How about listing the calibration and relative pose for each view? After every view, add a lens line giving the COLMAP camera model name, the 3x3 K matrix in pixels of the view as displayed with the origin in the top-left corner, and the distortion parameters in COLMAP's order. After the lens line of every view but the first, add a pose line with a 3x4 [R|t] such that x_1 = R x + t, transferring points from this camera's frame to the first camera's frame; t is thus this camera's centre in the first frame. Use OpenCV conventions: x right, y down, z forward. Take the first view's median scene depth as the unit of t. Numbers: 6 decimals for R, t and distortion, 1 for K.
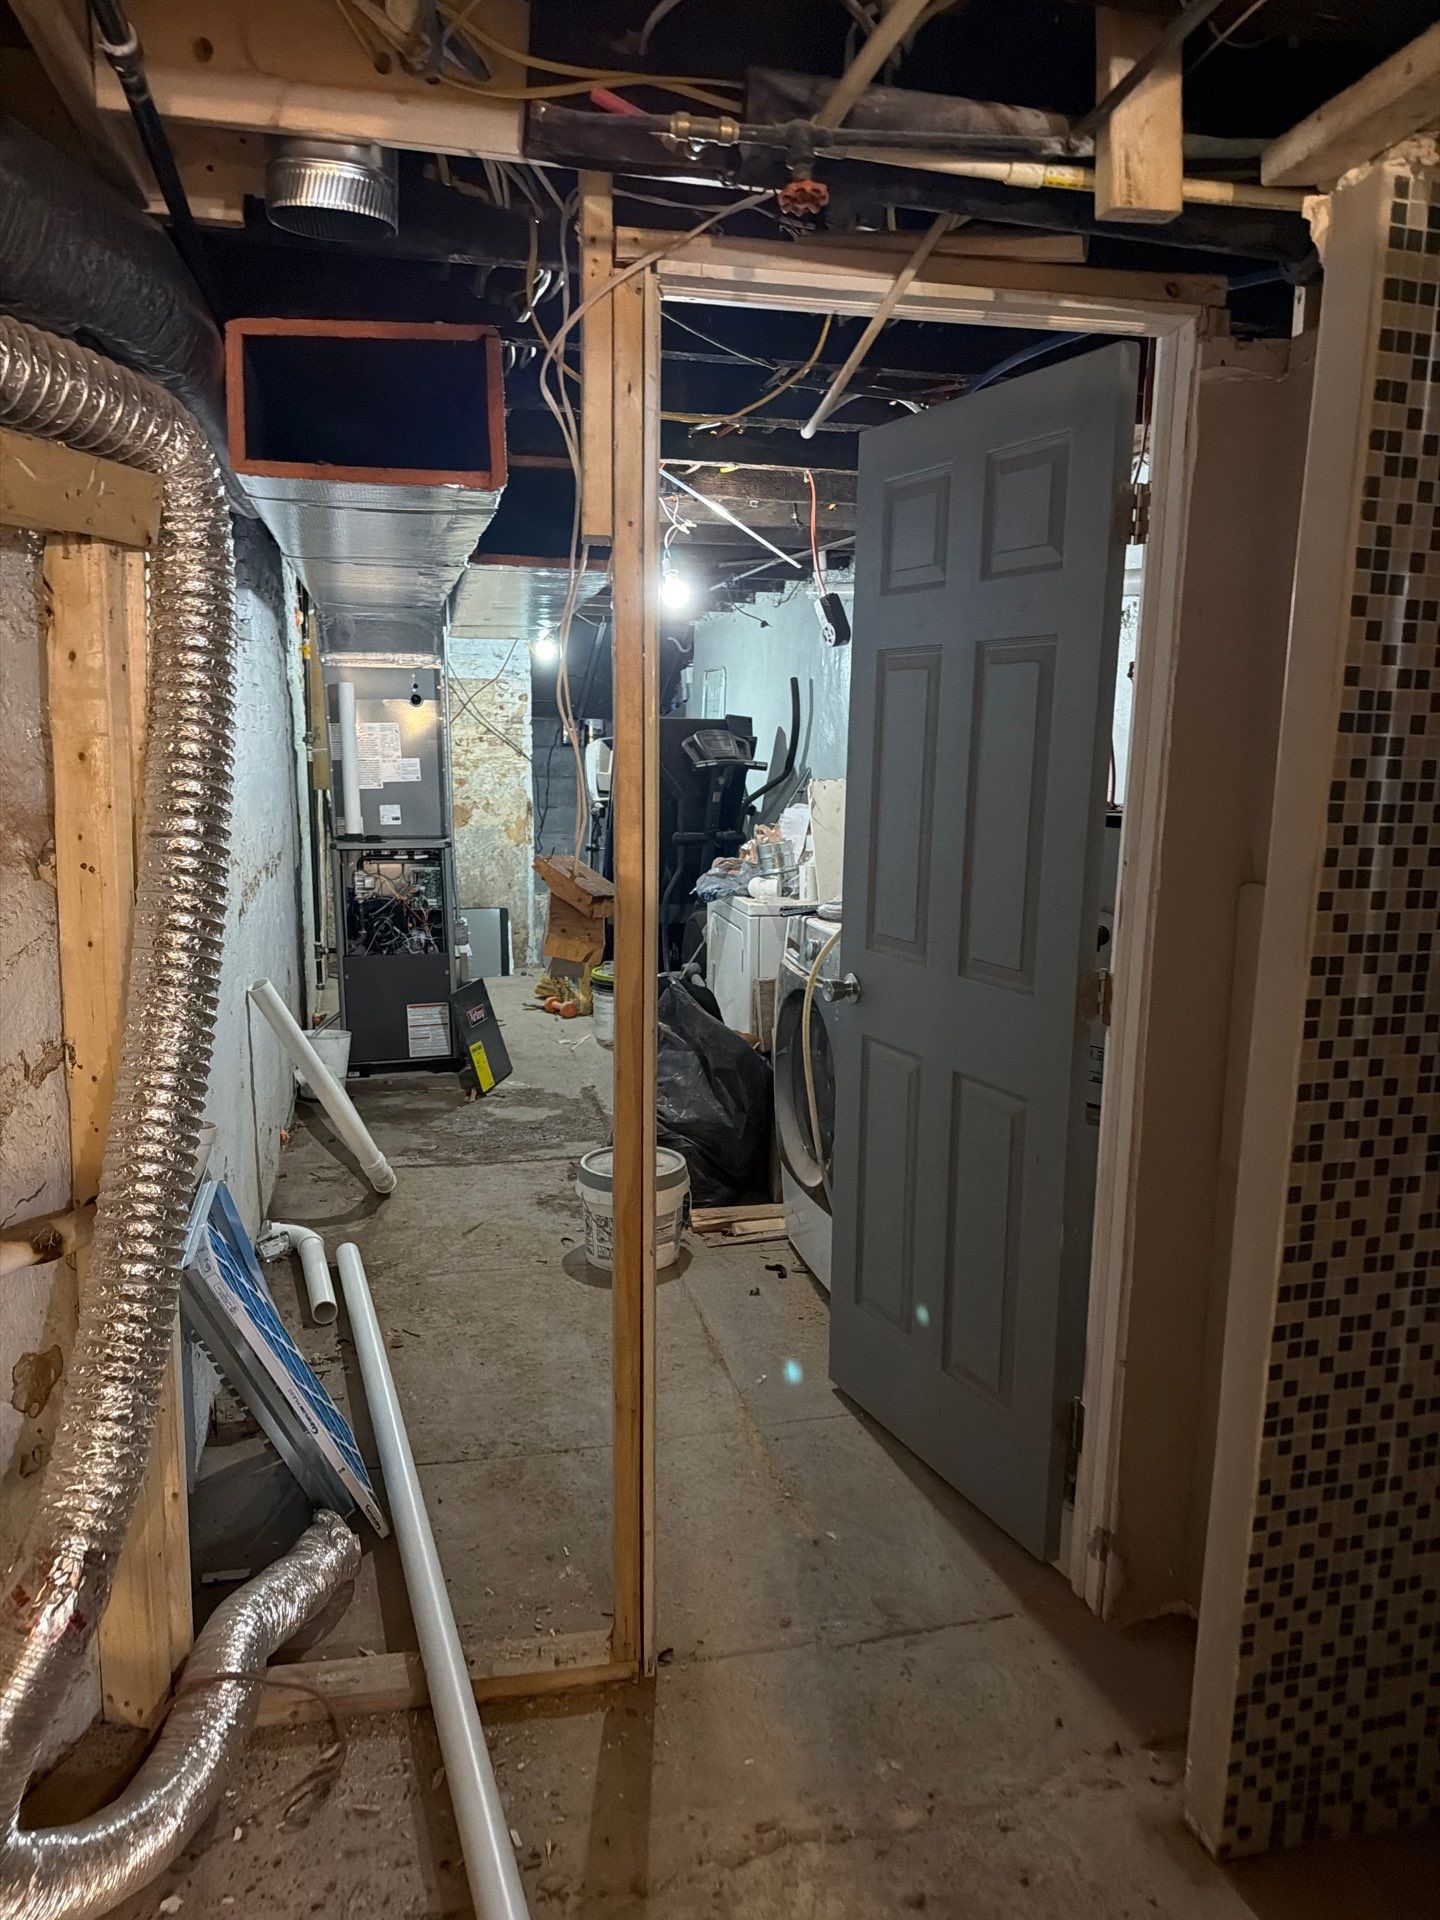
lens RADIAL K [[1338.6, 0, 732.1], [0, 1338.6, 974.4], [0, 0, 1]] dist [0.146864, -0.255803]
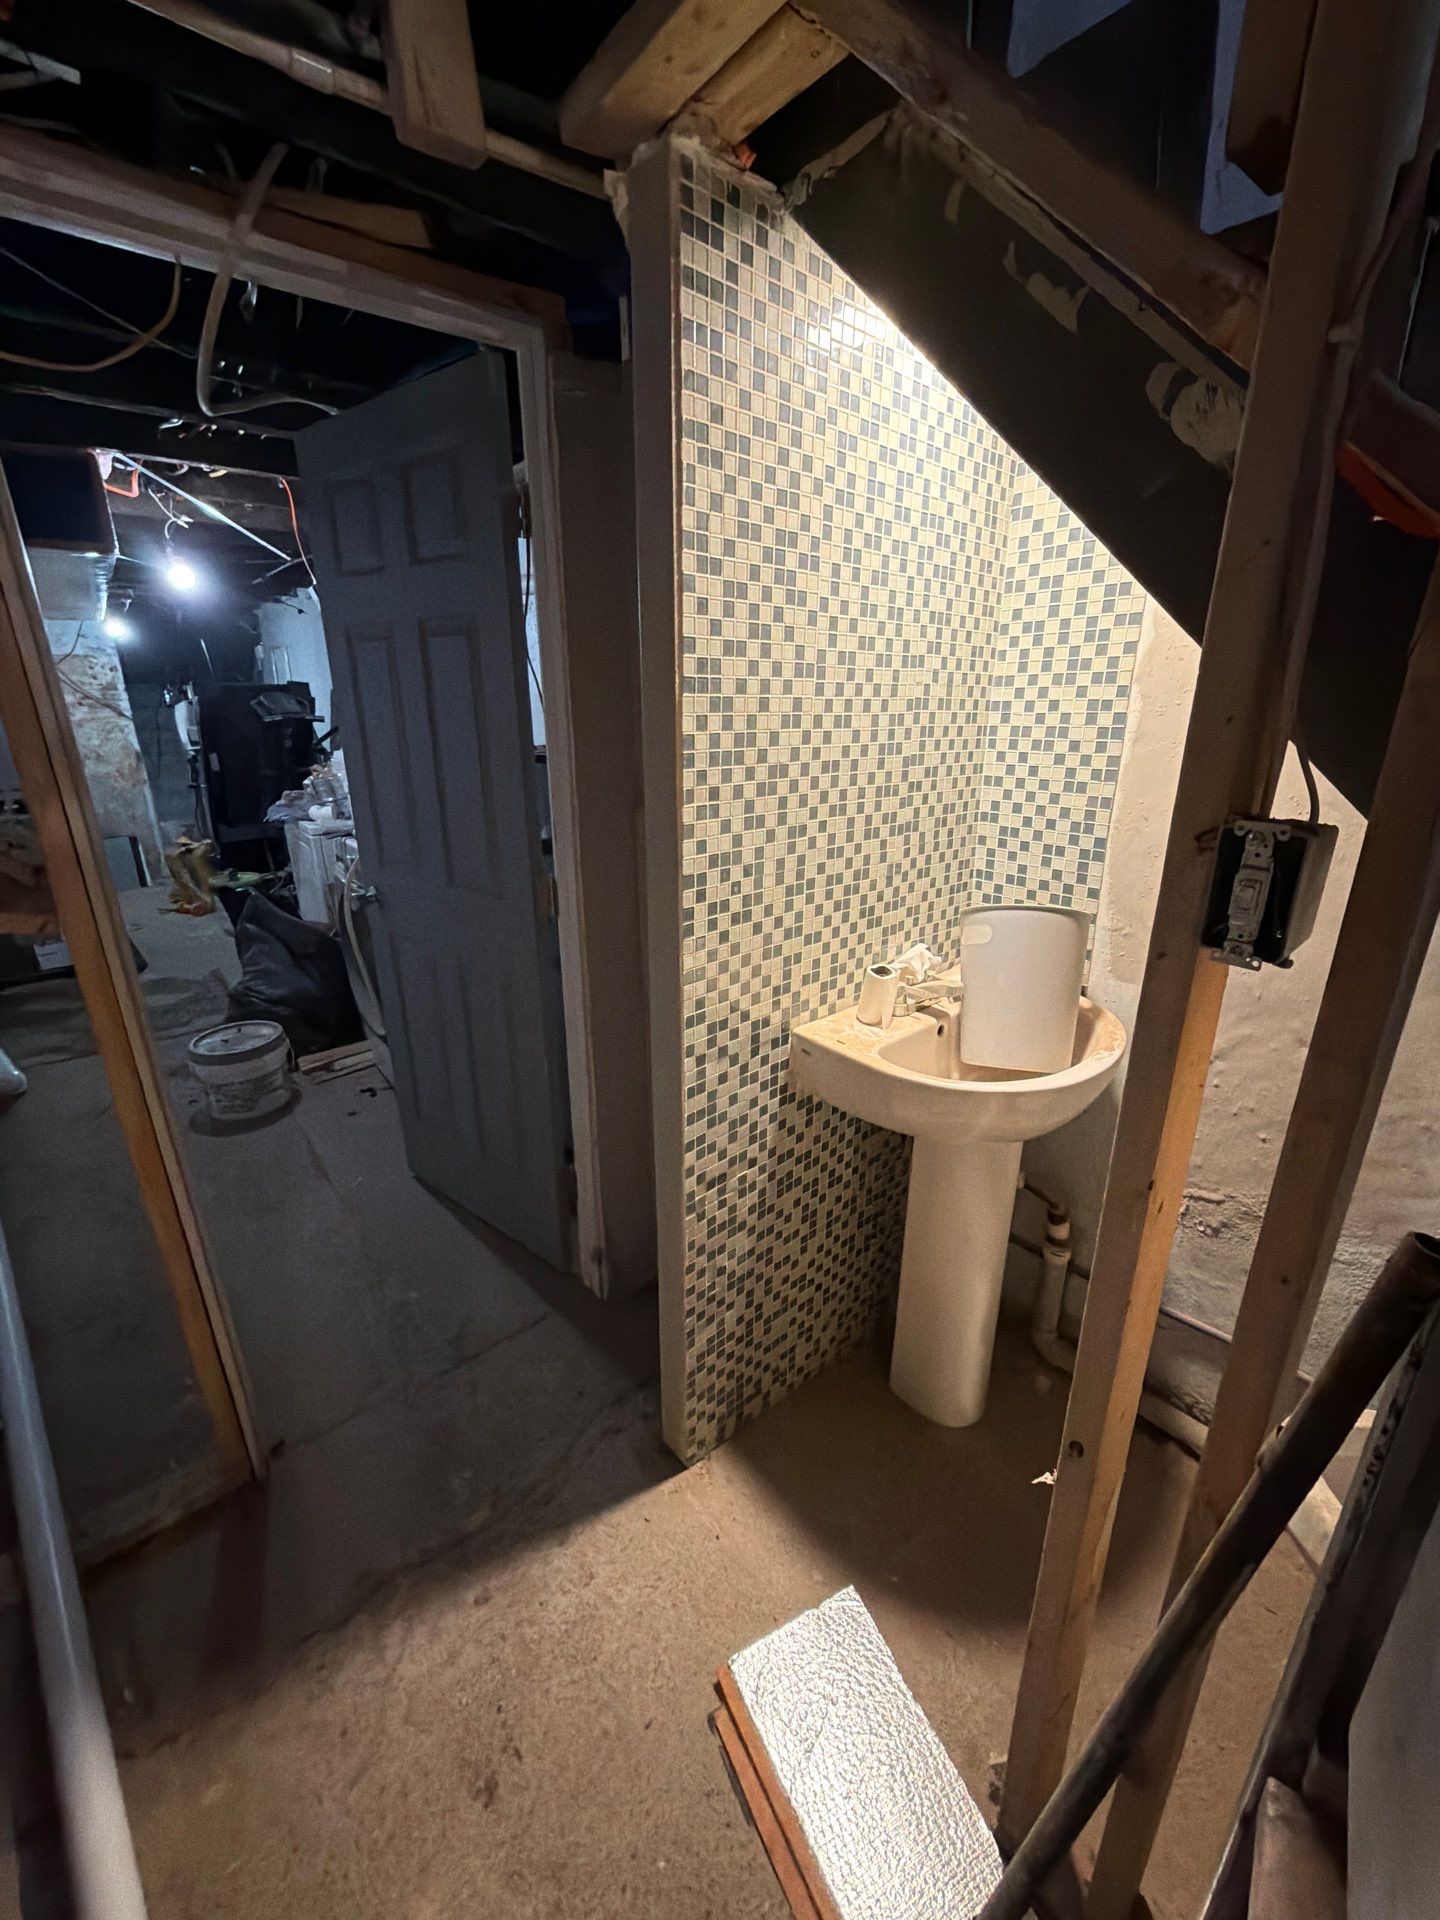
lens RADIAL K [[768.9, 0, 724.4], [0, 768.9, 958.1], [0, 0, 1]] dist [0.000850, 0.000012]
pose [[0.901553, -0.157070, 0.403151, 0.053234], [0.091799, 0.980006, 0.176528, -0.020438], [-0.422818, -0.122140, 0.897946, 0.110993]]
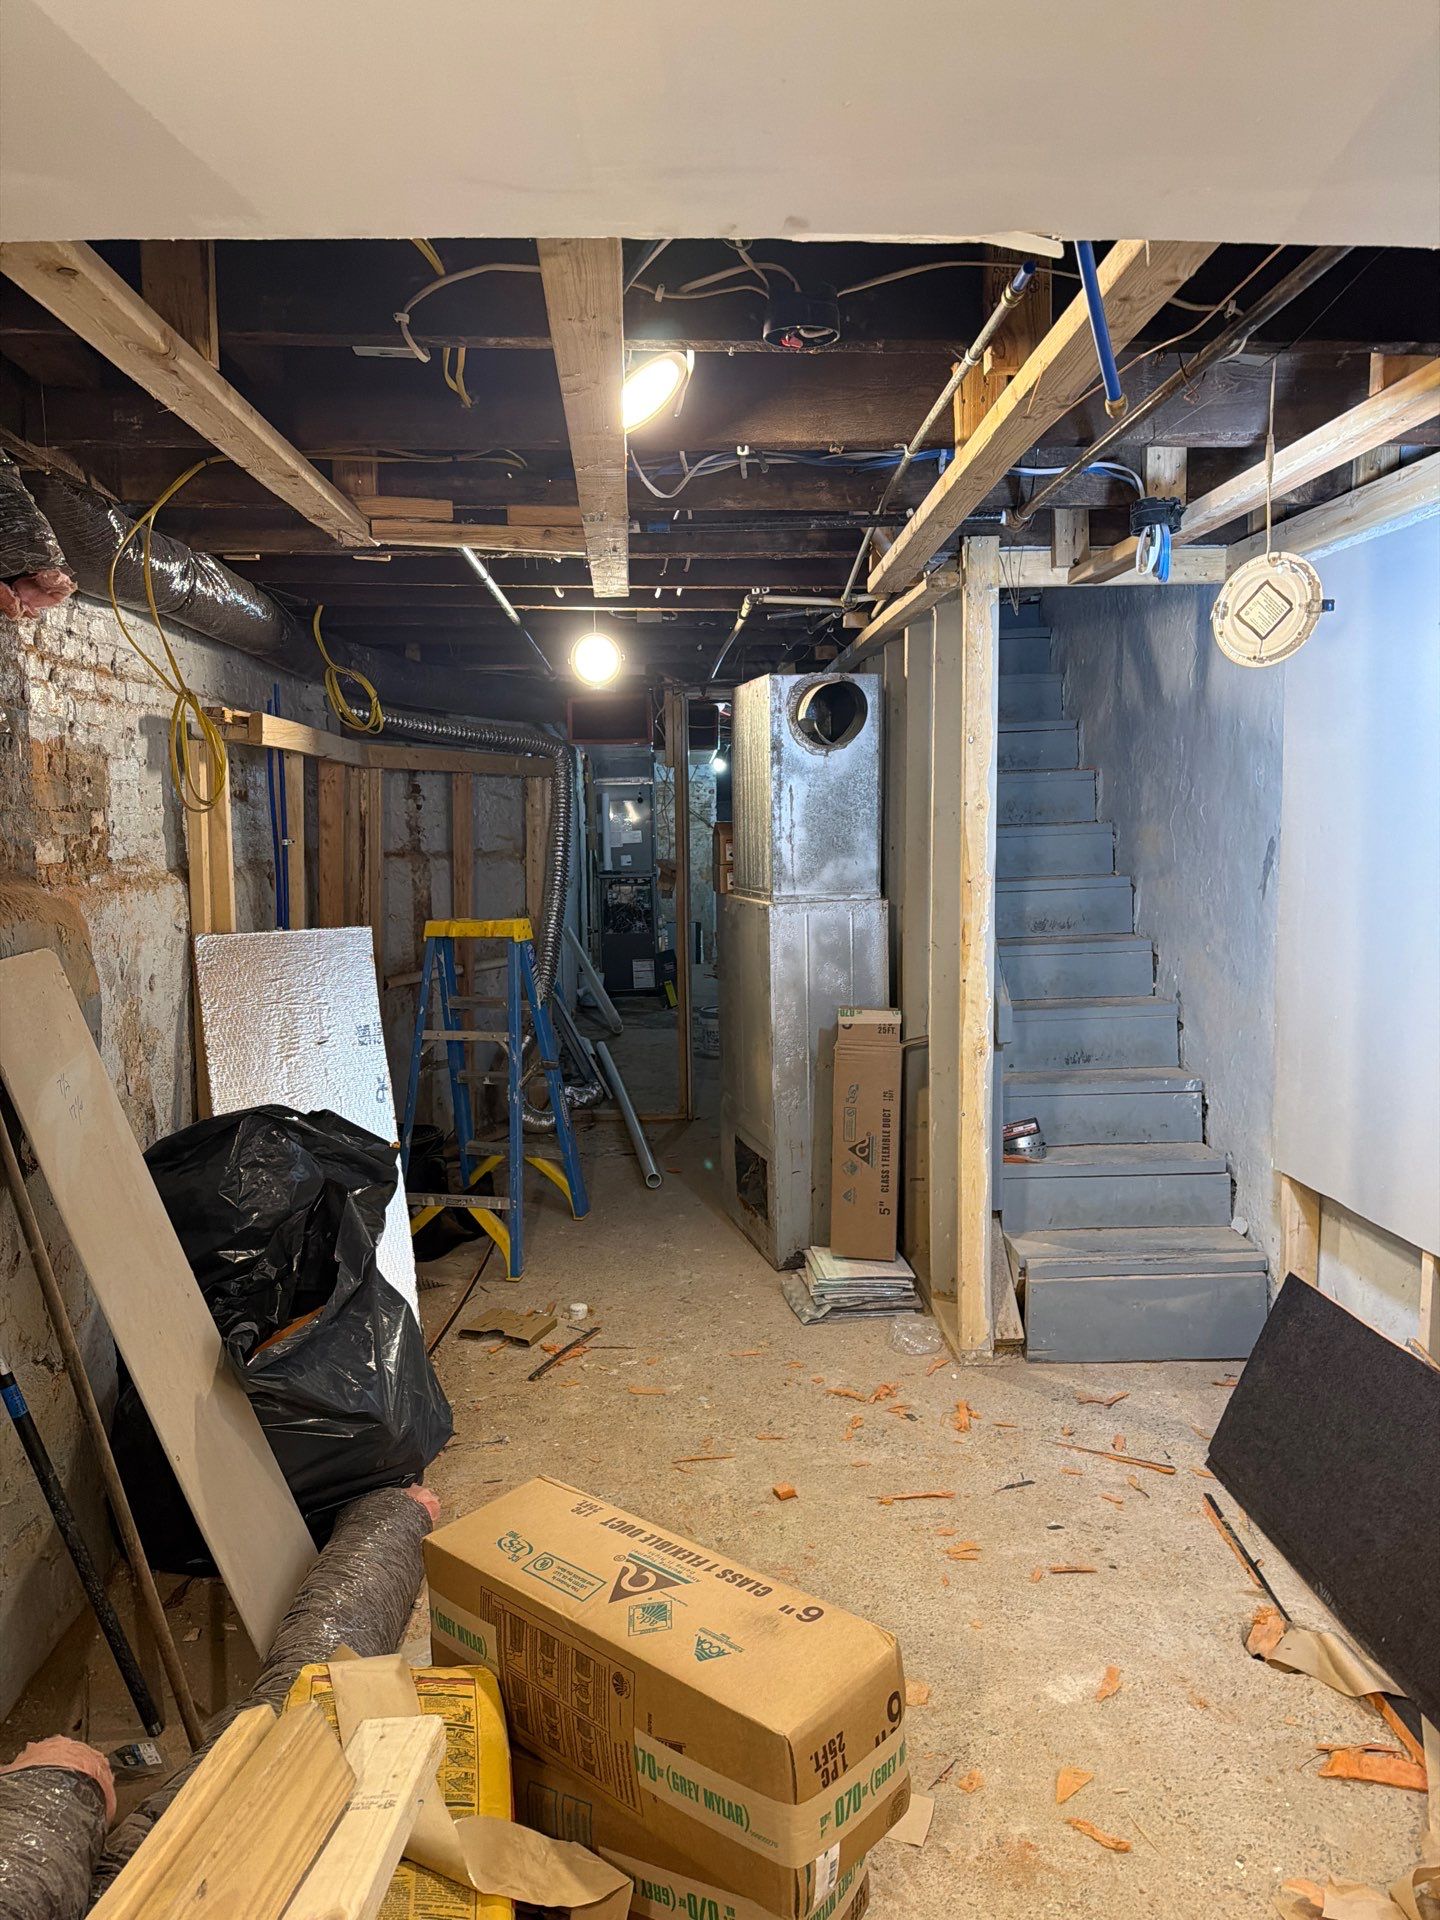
lens RADIAL K [[1338.6, 0, 732.1], [0, 1338.6, 974.4], [0, 0, 1]] dist [0.146864, -0.255803]
pose [[0.982673, 0.000337, -0.185346, 0.287260], [-0.009548, 0.998763, -0.048803, 0.156788], [0.185100, 0.049727, 0.981461, -0.963063]]
